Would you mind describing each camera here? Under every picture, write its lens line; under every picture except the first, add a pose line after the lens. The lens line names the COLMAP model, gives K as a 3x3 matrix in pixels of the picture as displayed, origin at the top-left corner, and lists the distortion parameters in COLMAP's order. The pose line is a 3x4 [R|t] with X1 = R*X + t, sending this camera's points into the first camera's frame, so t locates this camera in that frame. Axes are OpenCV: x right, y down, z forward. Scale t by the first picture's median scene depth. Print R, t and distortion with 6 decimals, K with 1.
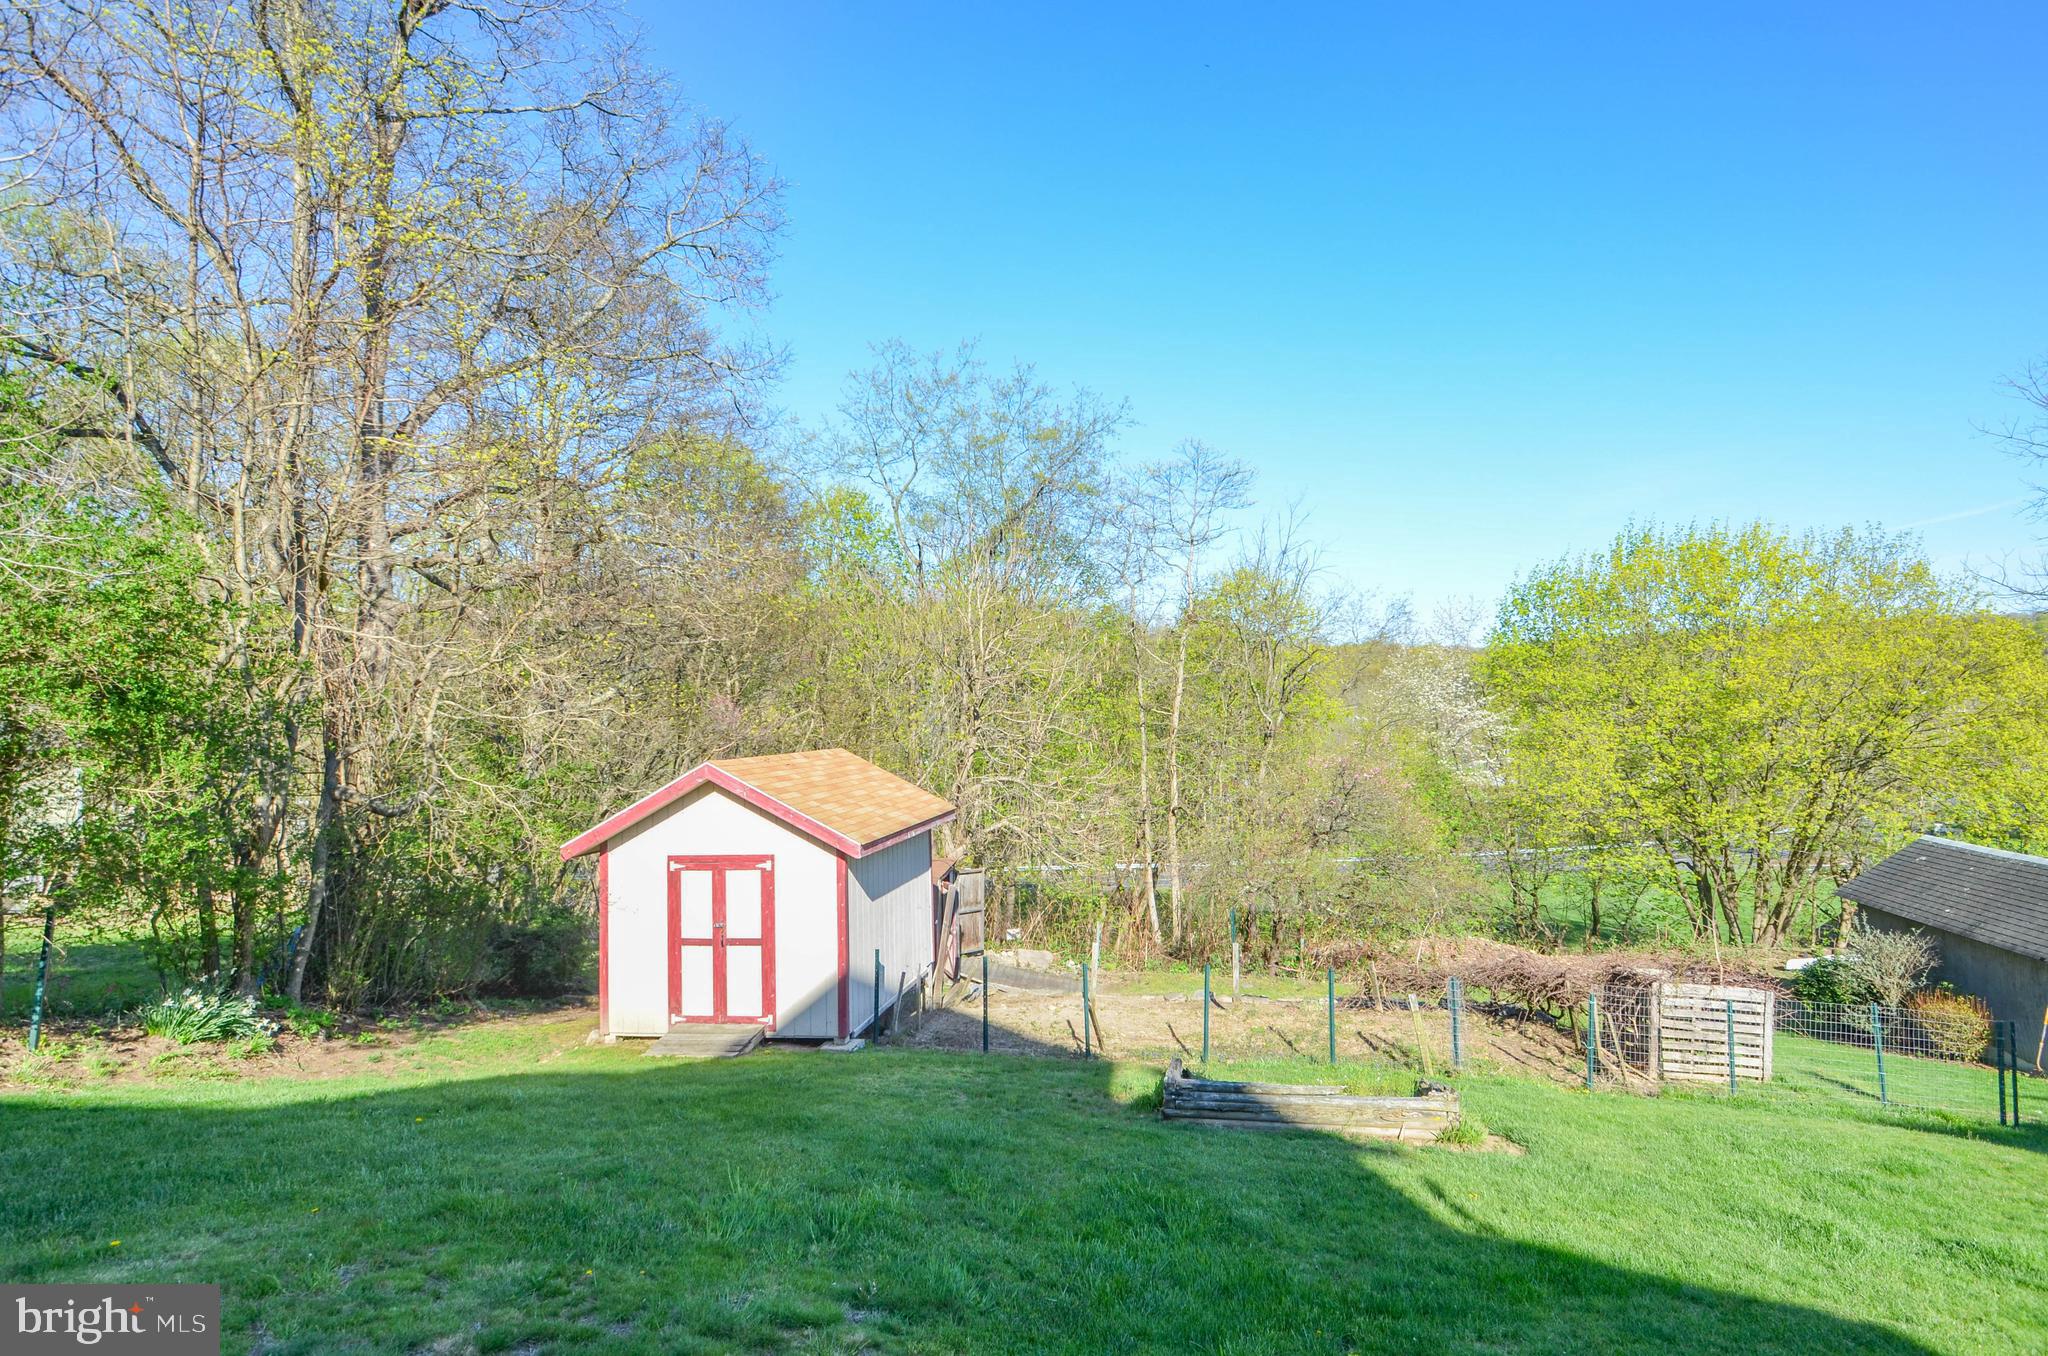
lens RADIAL K [[975.4, 0, 1025.9], [0, 975.4, 675.5], [0, 0, 1]] dist [0.004194, -0.000524]
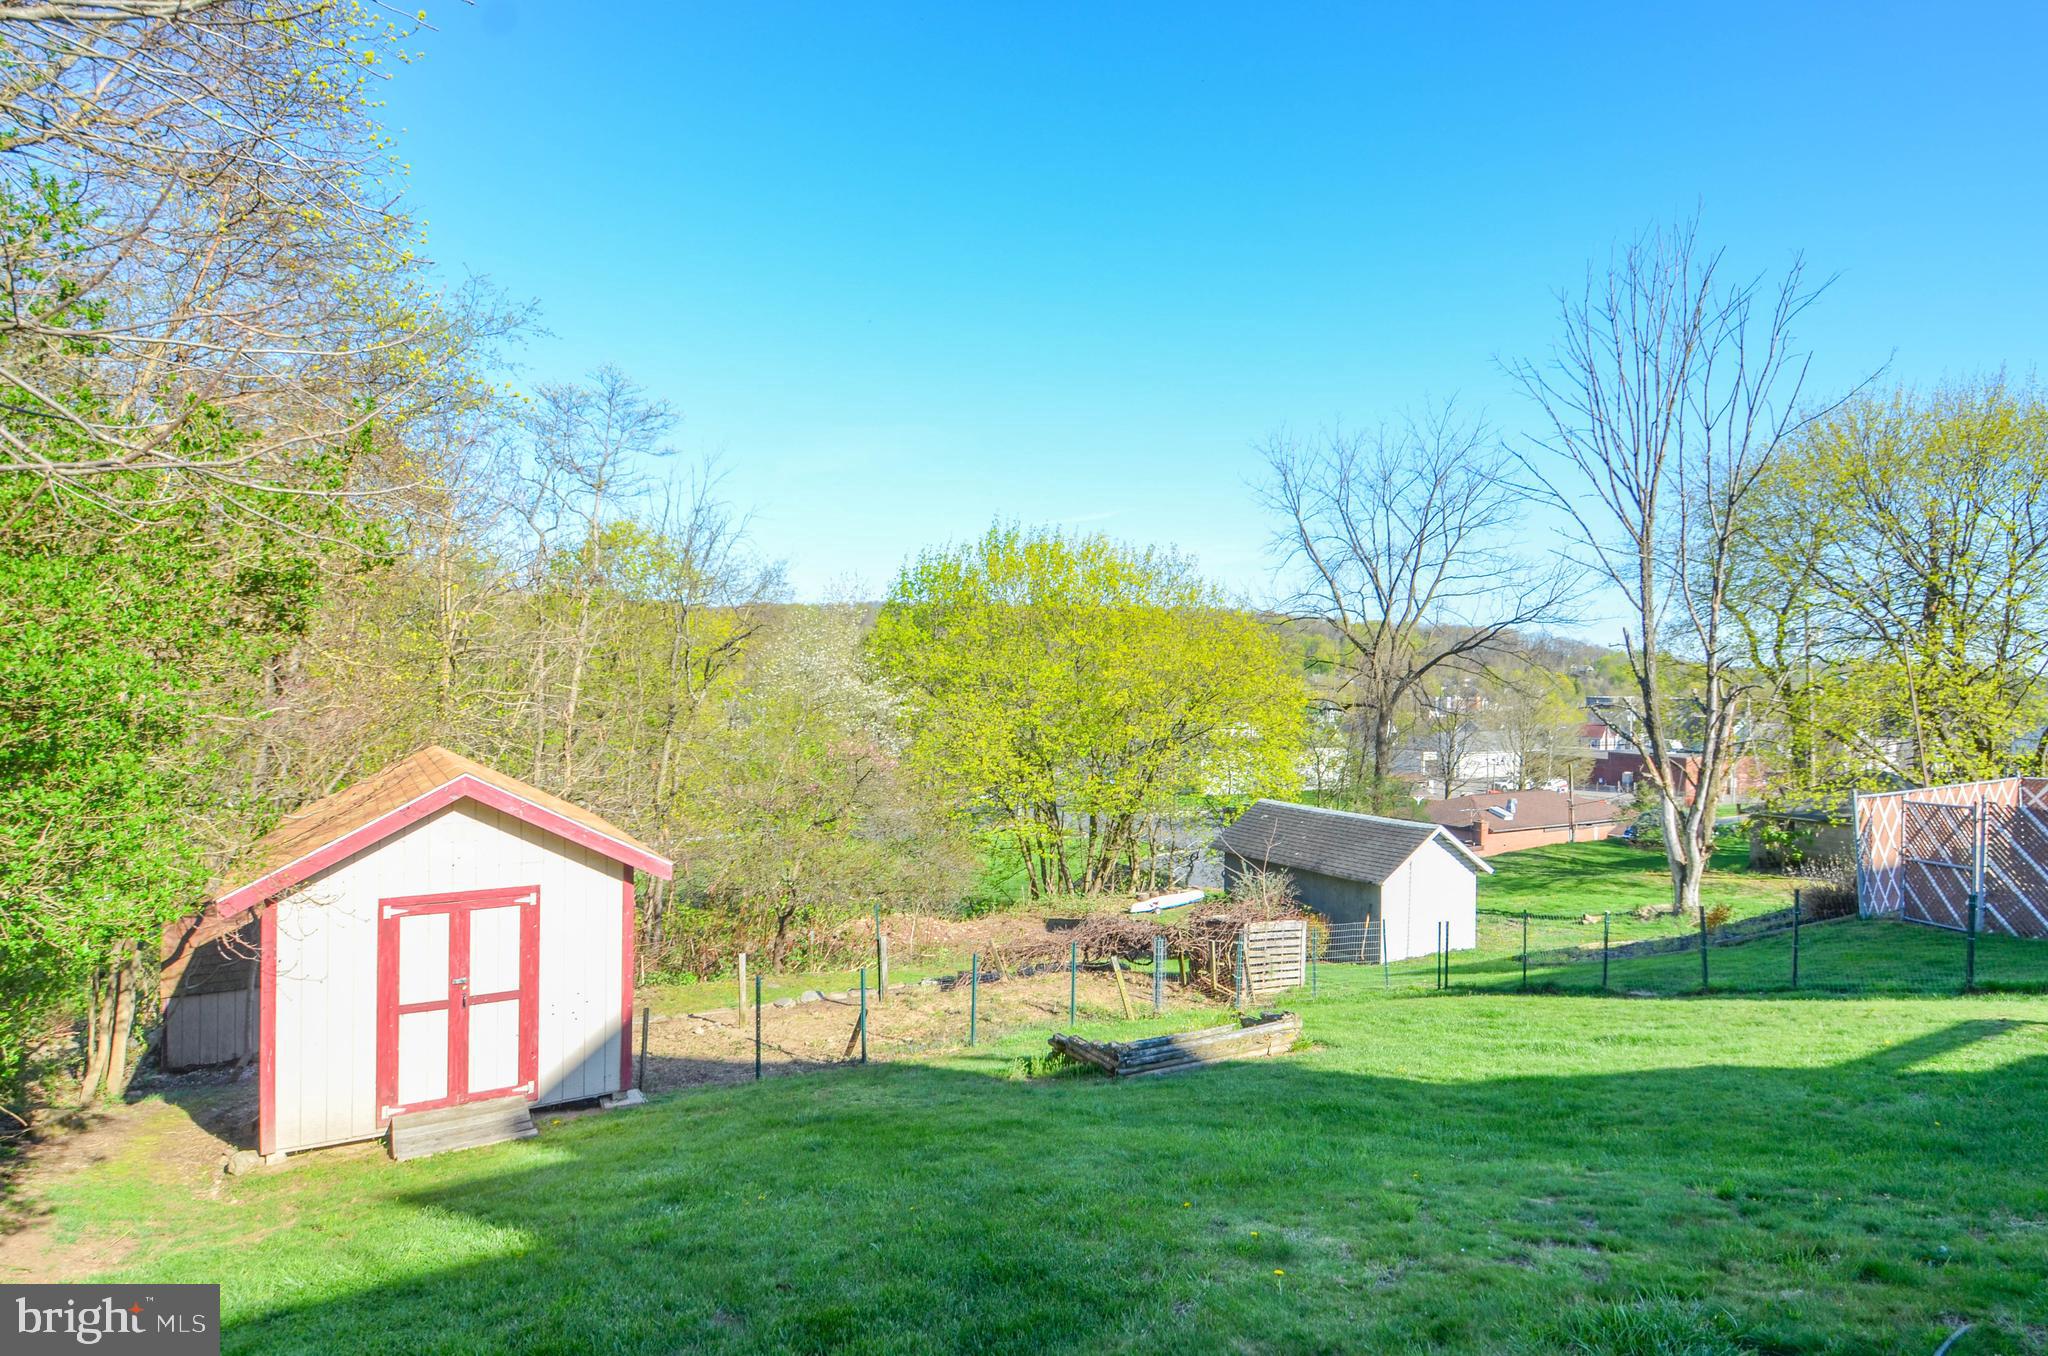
lens RADIAL K [[1105.0, 0, 1022.1], [0, 1105.0, 684.8], [0, 0, 1]] dist [-0.004318, 0.000256]
pose [[0.794312, 0.023052, 0.607073, -0.495373], [-0.047614, 0.998568, 0.024382, -0.023750], [-0.605642, -0.048272, 0.794272, 0.037080]]
